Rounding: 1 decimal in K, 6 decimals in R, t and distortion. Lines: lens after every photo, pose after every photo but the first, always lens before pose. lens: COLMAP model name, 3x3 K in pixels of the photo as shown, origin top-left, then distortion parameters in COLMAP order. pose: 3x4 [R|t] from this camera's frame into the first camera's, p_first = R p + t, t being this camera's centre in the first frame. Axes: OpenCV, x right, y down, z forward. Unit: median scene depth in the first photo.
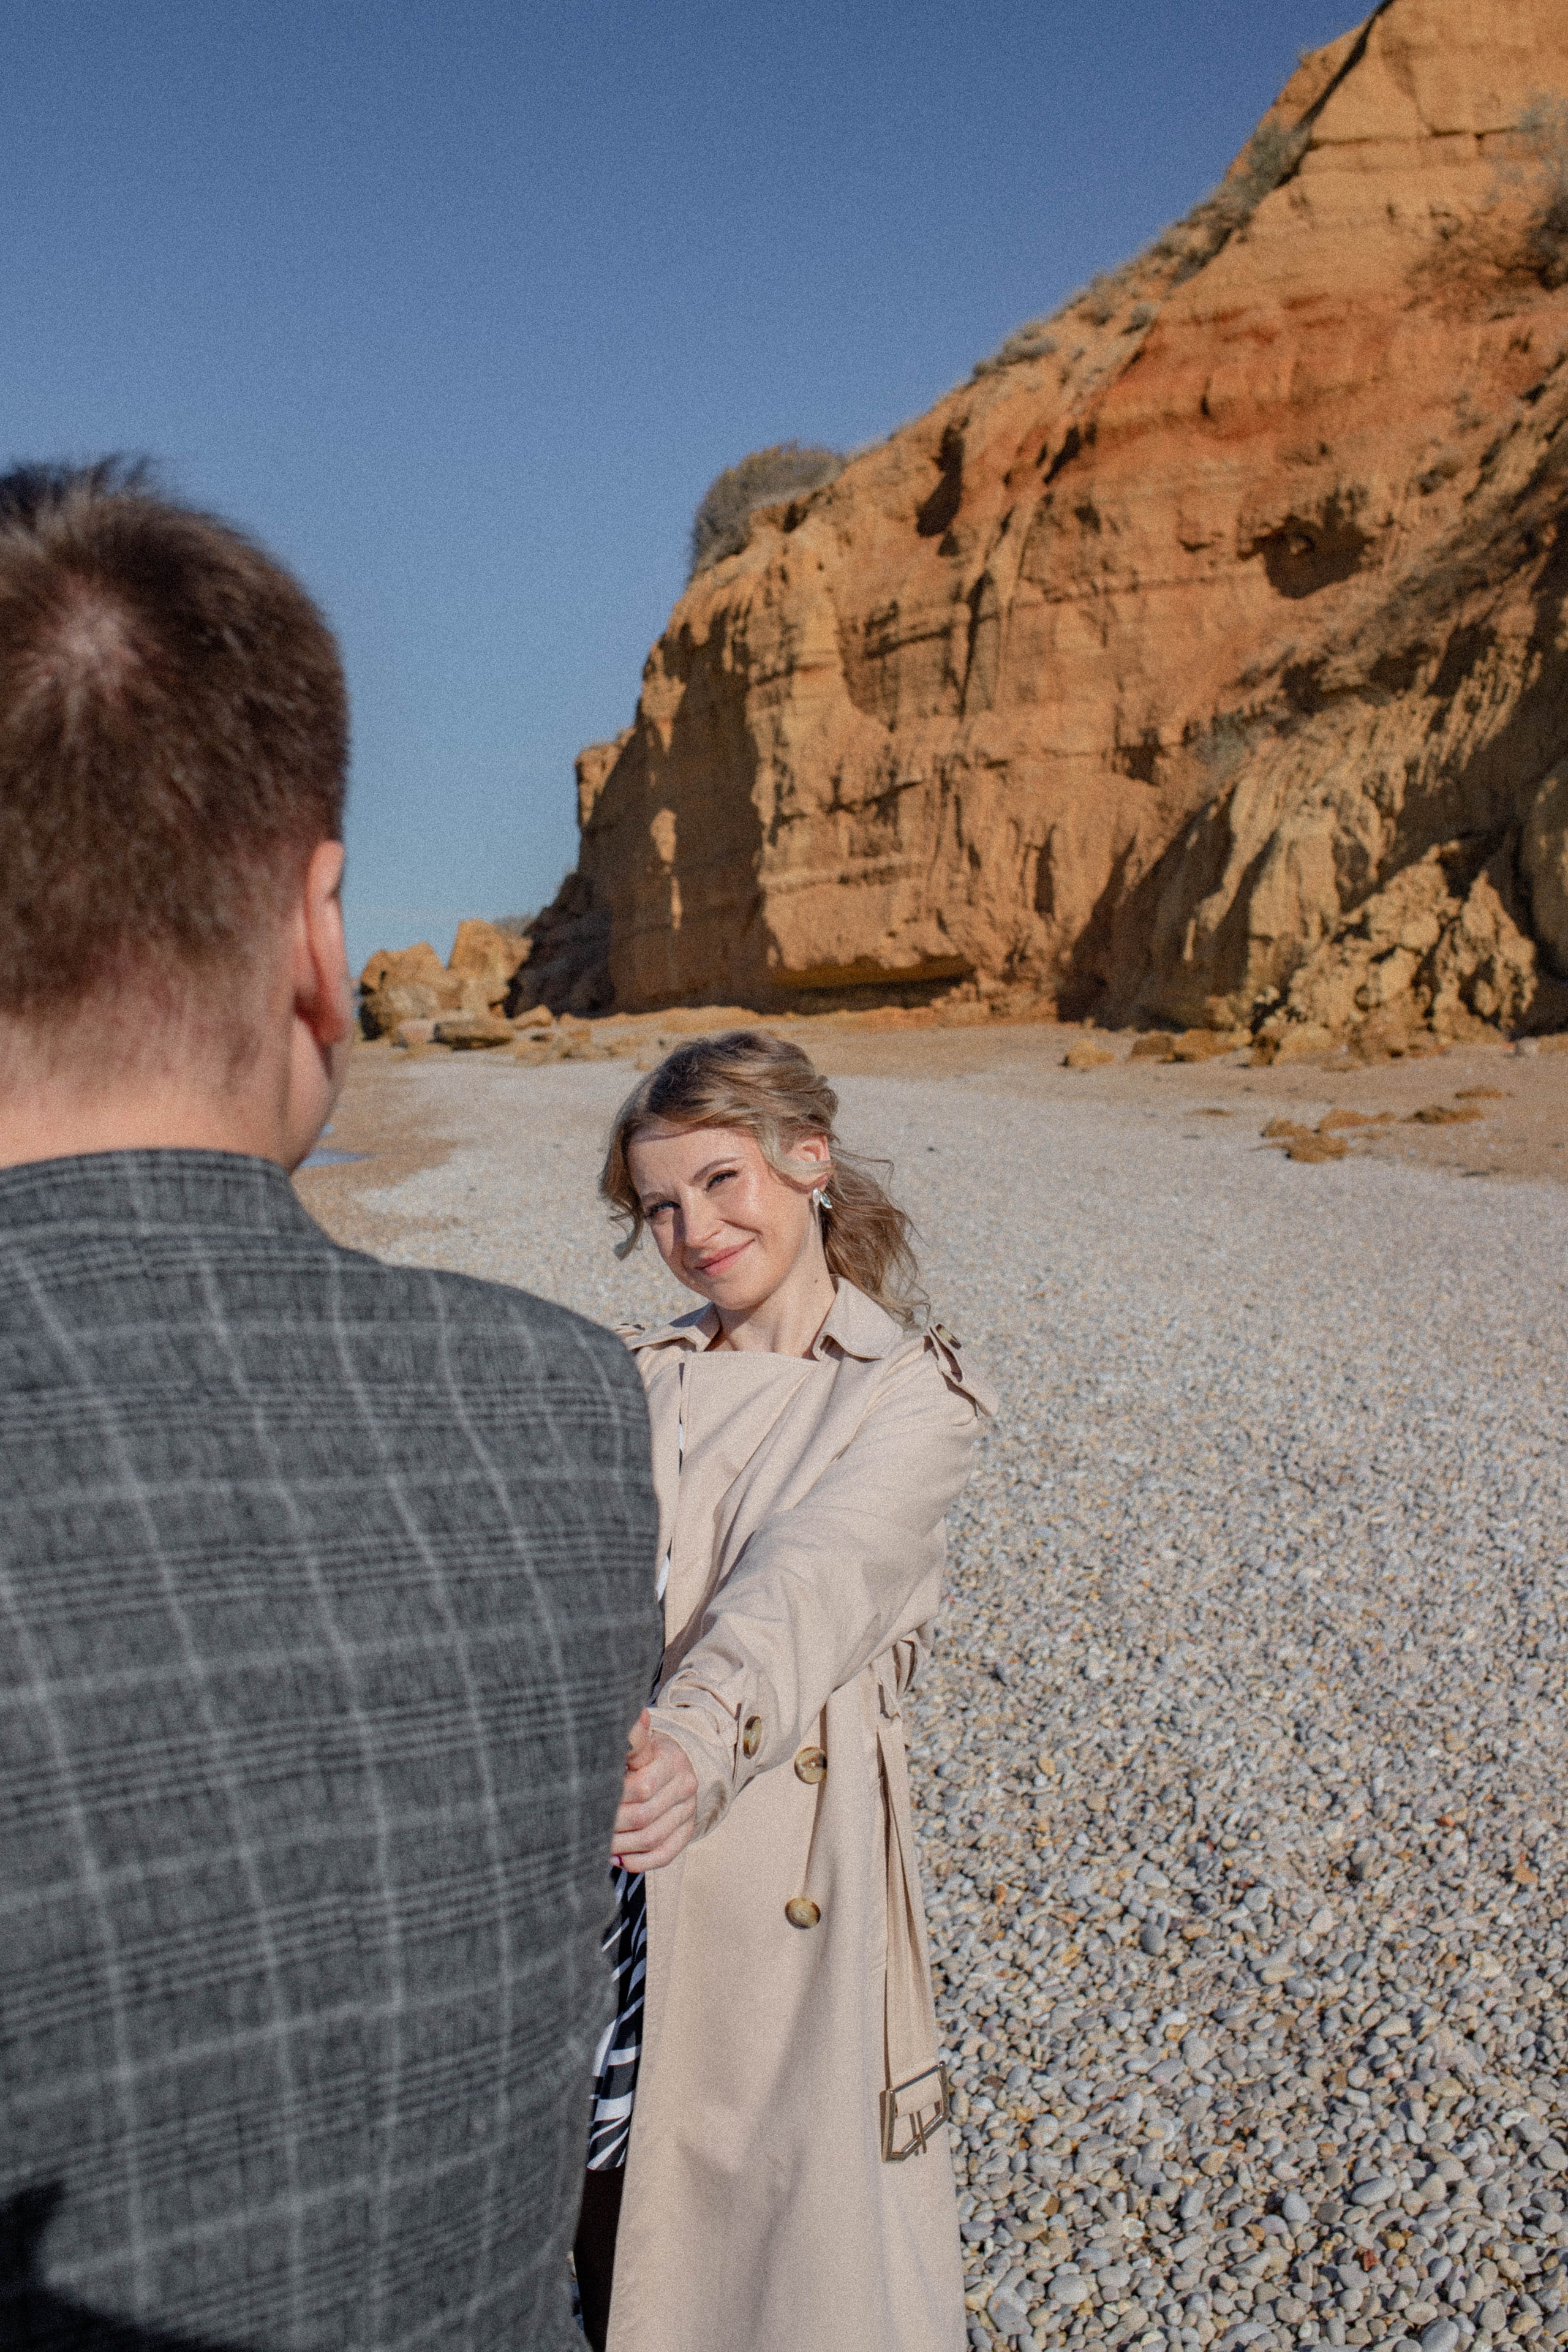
lens RADIAL K [[2314.1, 0, 789.8], [0, 2314.1, 1195.5], [0, 0, 1]] dist [-0.053950, 0.000000]
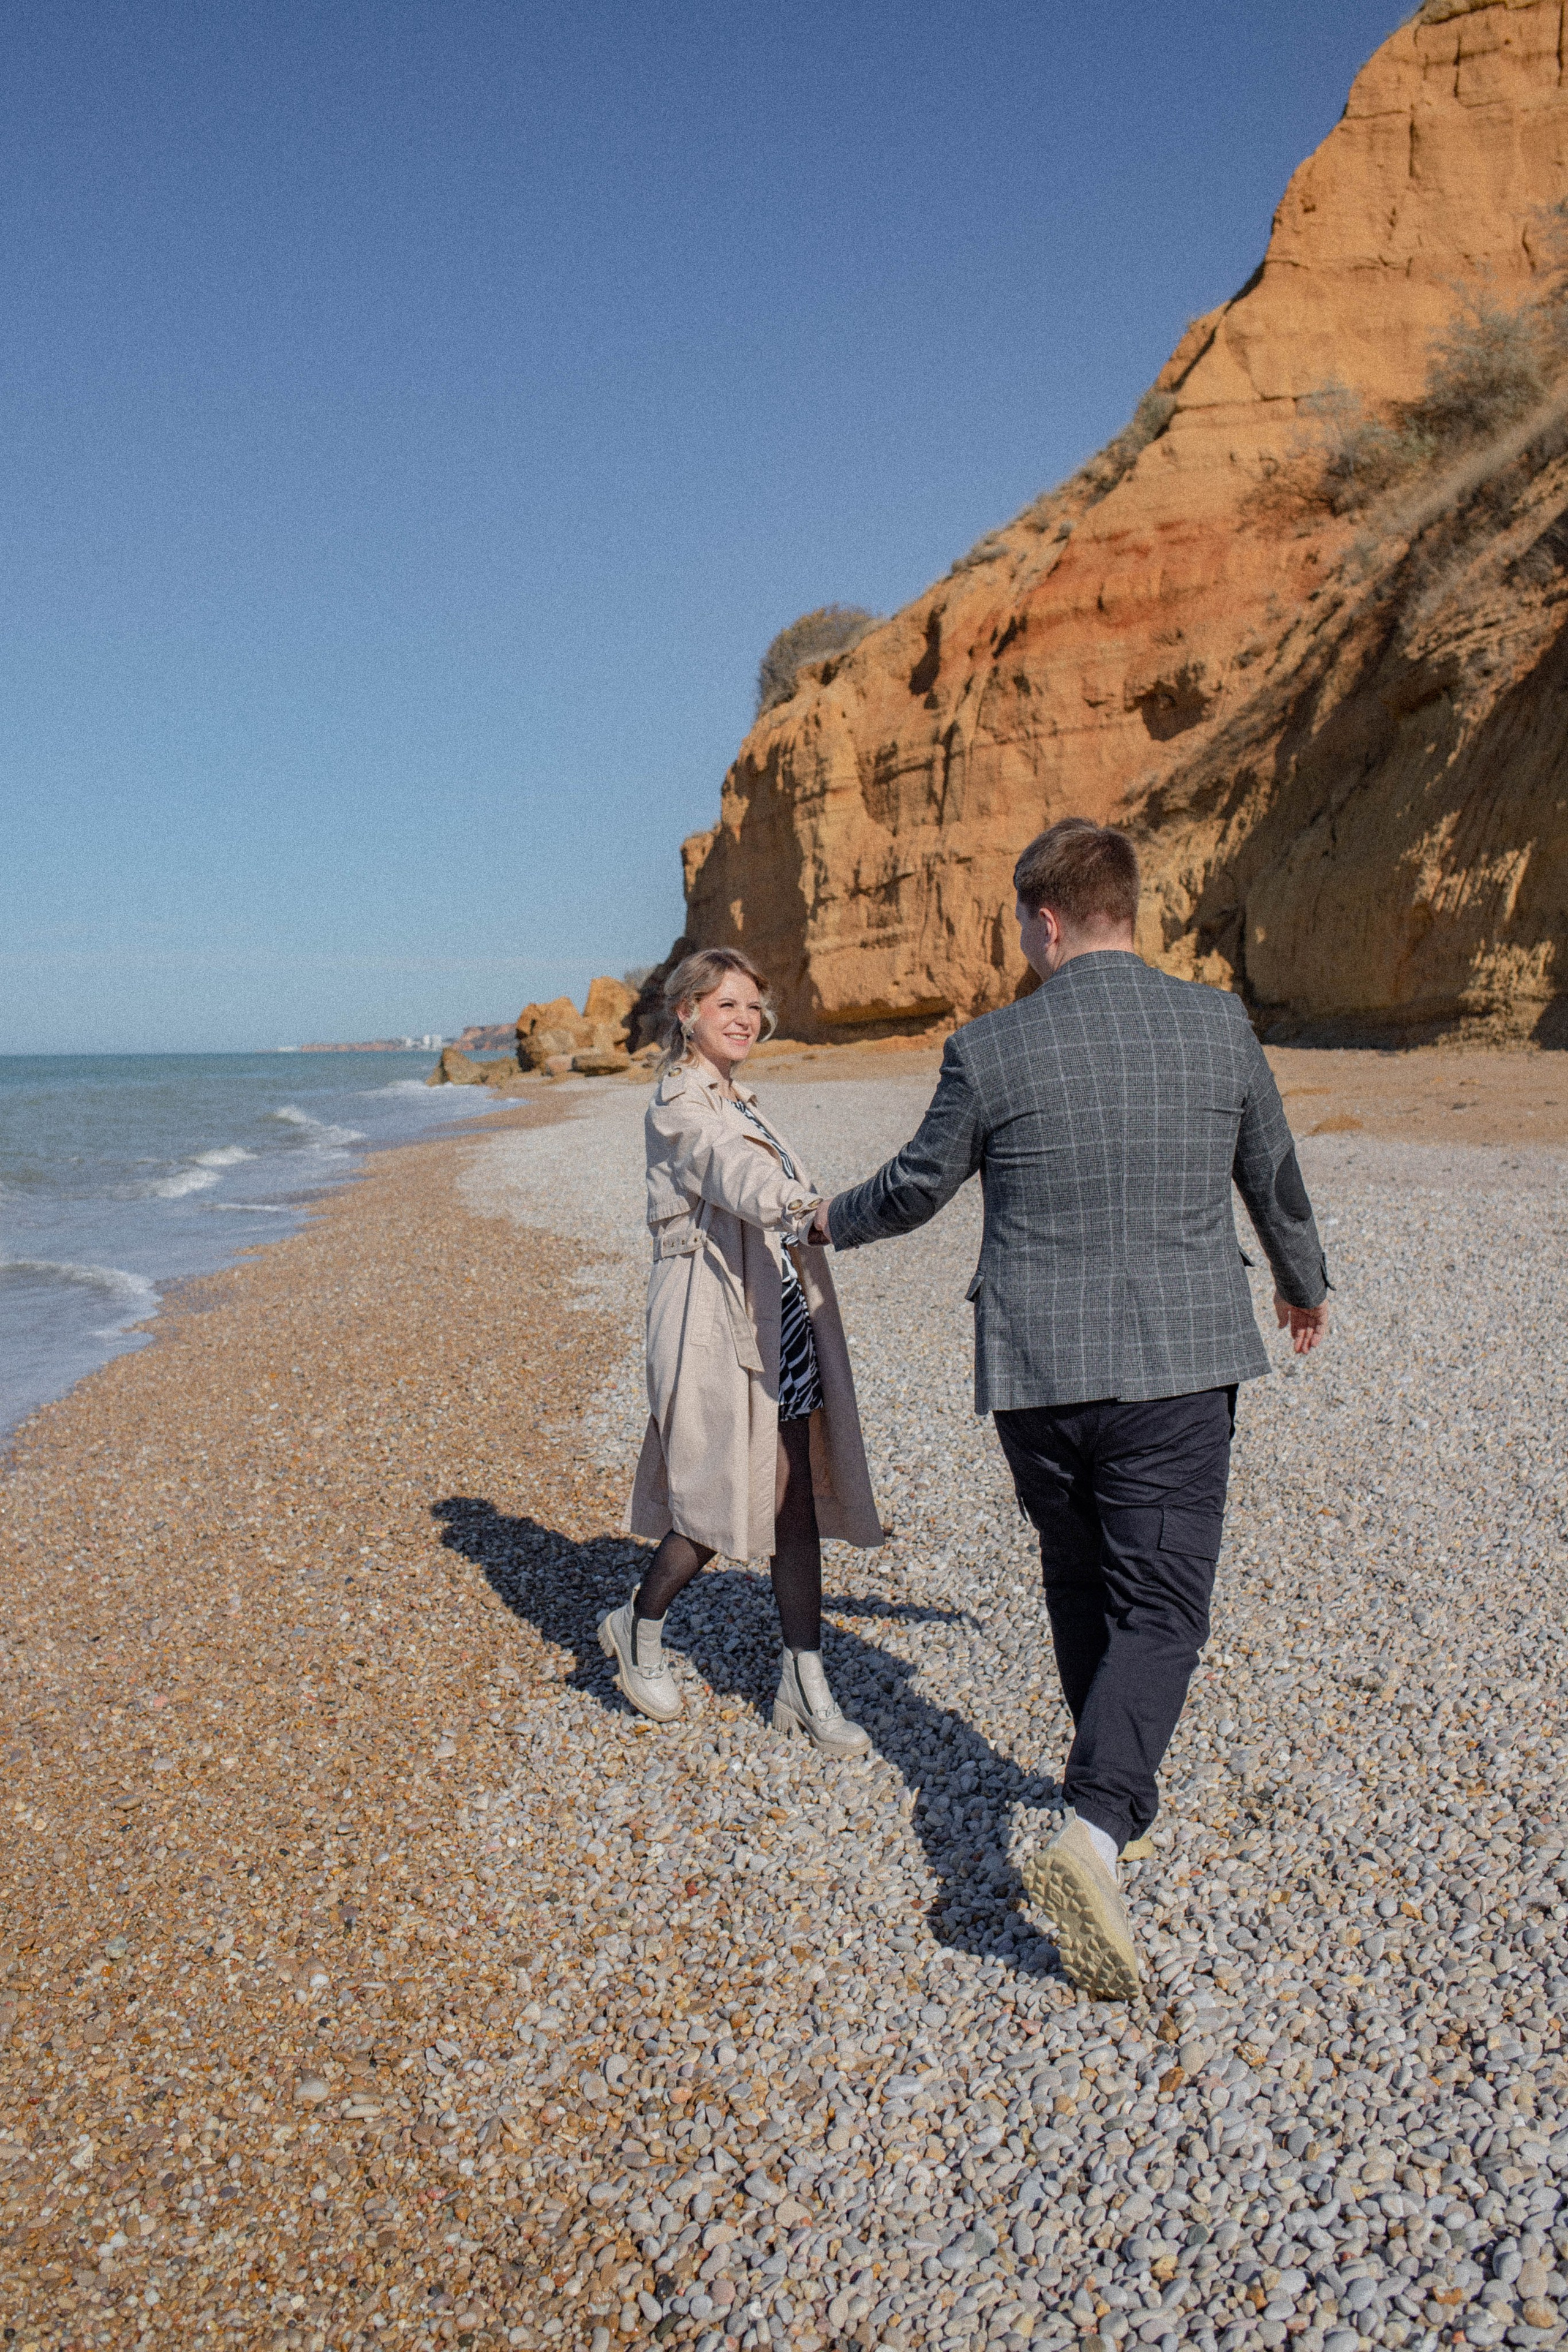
lens RADIAL K [[2314.1, 0, 778.9], [0, 2314.1, 1197.1], [0, 0, 1]] dist [-0.053950, 0.000000]
pose [[0.997341, -0.026187, -0.068003, 0.066616], [0.025225, 0.999570, -0.014979, 0.035612], [0.068366, 0.013224, 0.997573, -0.400641]]
